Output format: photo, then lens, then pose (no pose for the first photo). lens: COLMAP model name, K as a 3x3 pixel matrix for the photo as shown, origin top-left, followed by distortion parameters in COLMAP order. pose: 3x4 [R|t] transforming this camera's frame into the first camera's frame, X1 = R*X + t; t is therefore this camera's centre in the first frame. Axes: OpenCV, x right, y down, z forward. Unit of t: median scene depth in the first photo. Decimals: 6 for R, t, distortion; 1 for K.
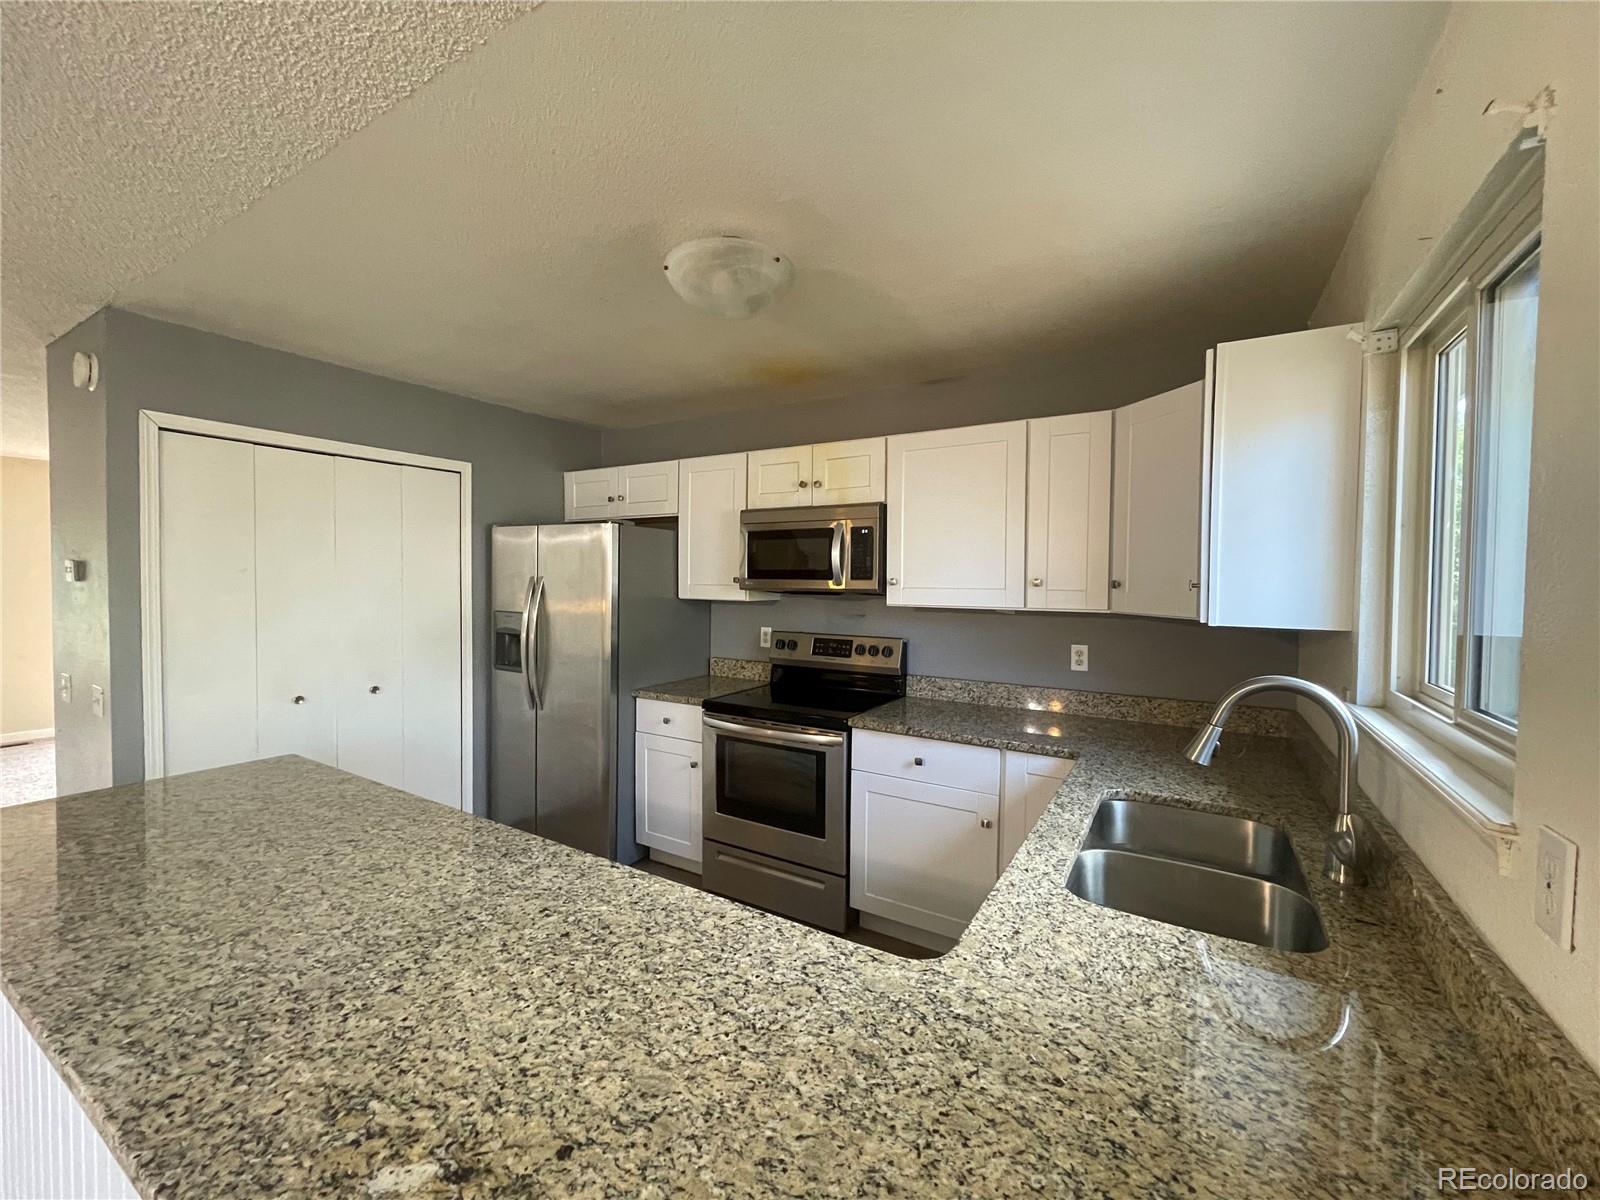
lens RADIAL K [[654.3, 0, 801.7], [0, 654.3, 598.1], [0, 0, 1]] dist [-0.003923, 0.000002]
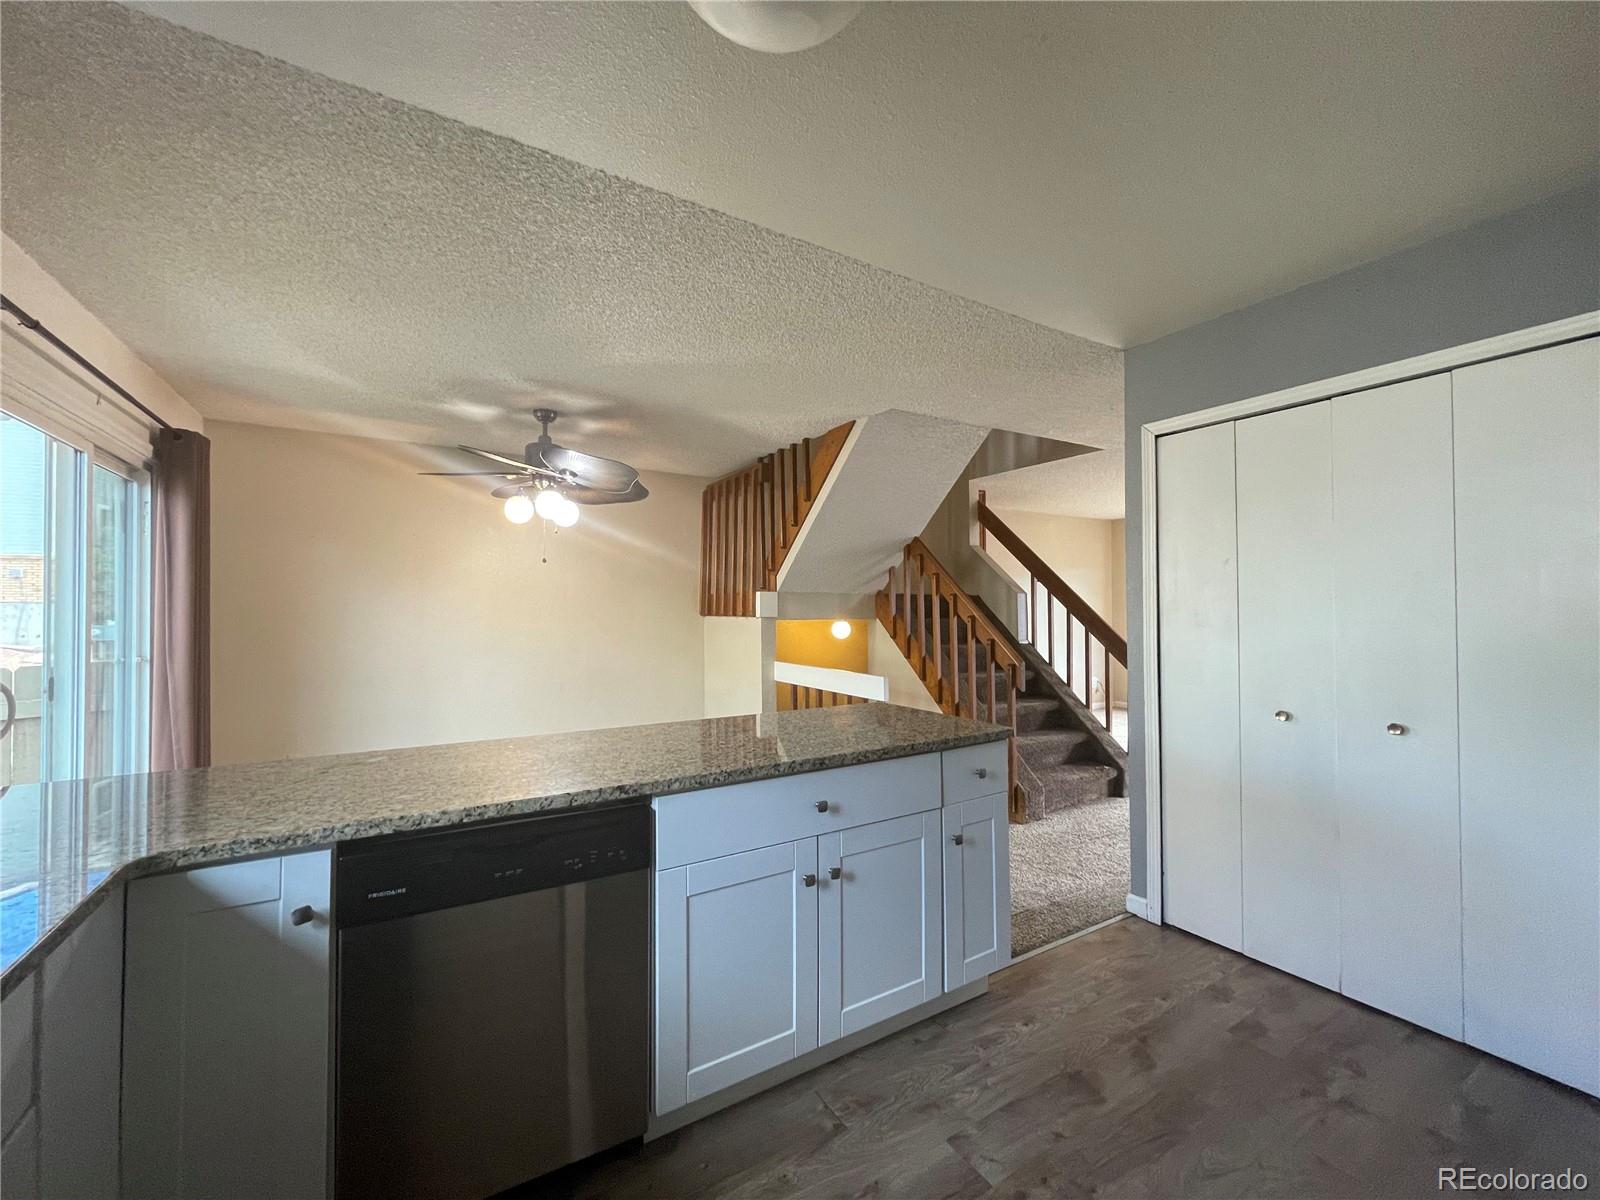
lens RADIAL K [[654.3, 0, 796.9], [0, 654.3, 596.7], [0, 0, 1]] dist [-0.003923, 0.000002]
pose [[-0.461563, -0.022133, -0.886831, 0.206961], [-0.028724, 0.999537, -0.009995, 0.030256], [0.886642, 0.020860, -0.461985, 0.752527]]
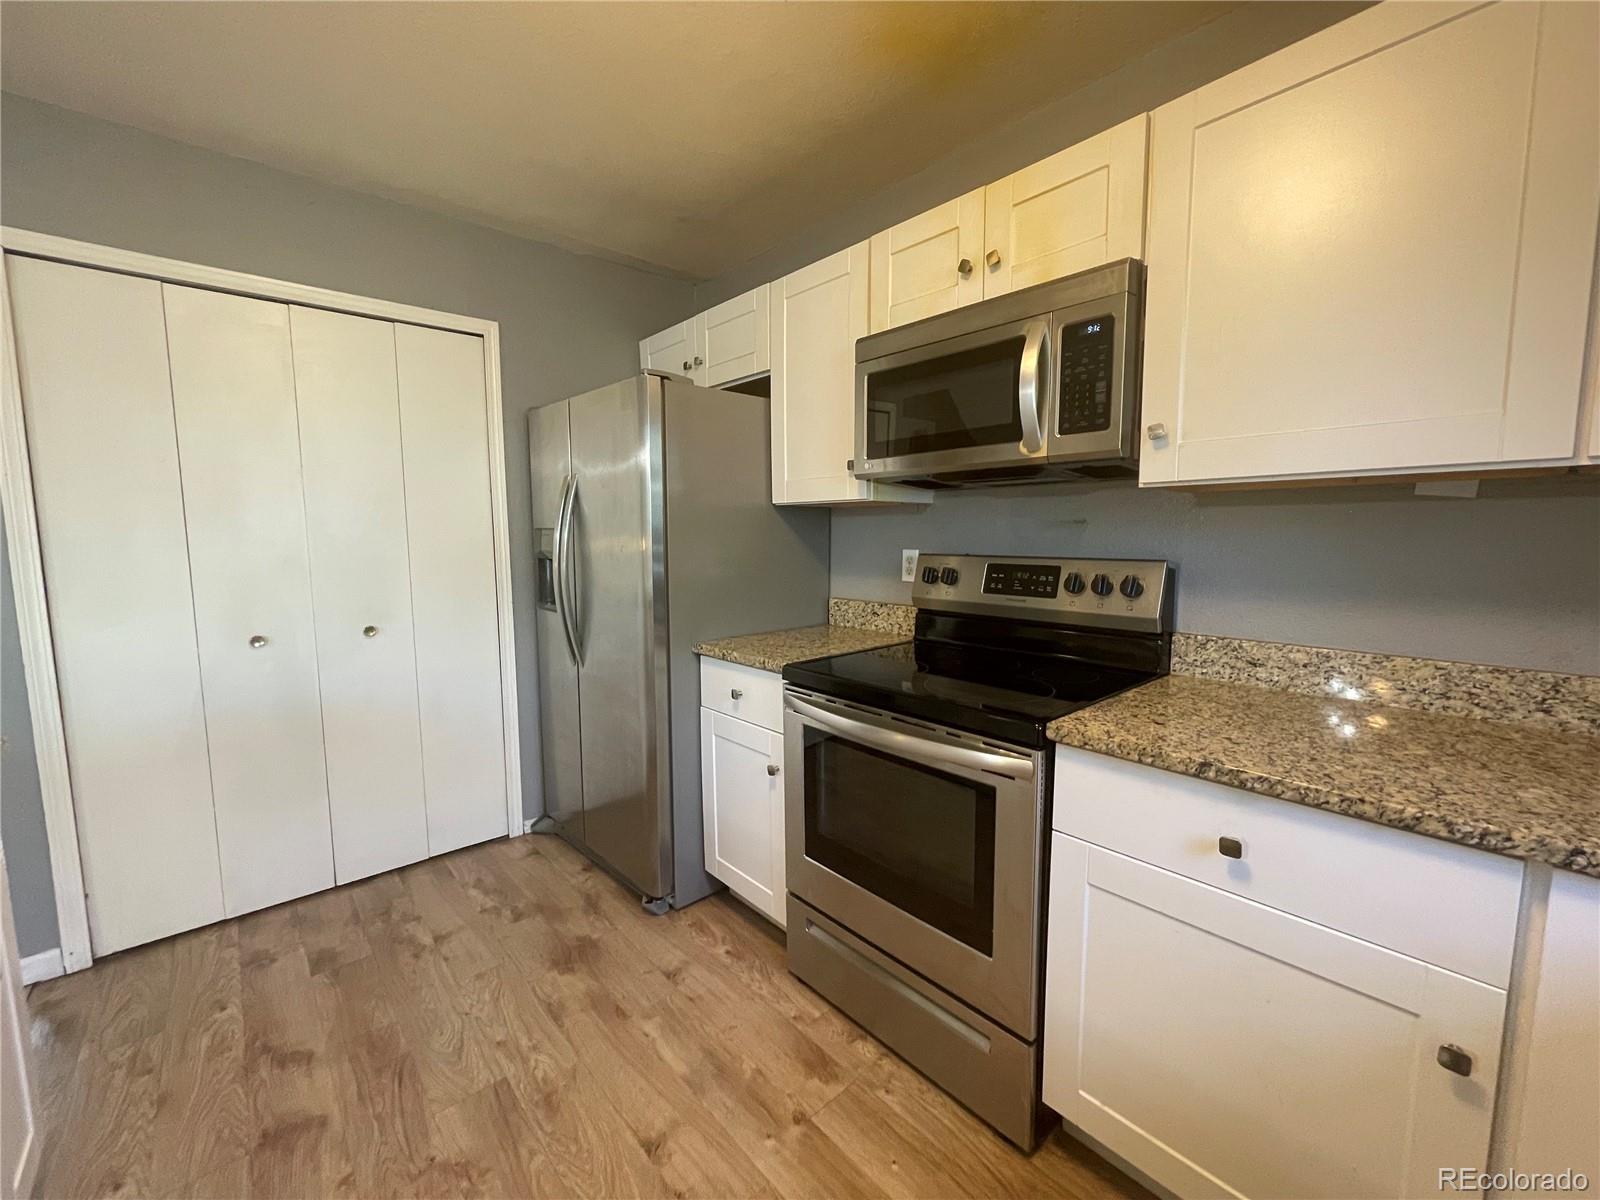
lens RADIAL K [[654.3, 0, 797.5], [0, 654.3, 598.8], [0, 0, 1]] dist [-0.003923, 0.000002]
pose [[0.954956, 0.015756, -0.296330, 0.031355], [0.006289, 0.997291, 0.073294, 0.050898], [0.296682, -0.071856, 0.952269, 0.423404]]
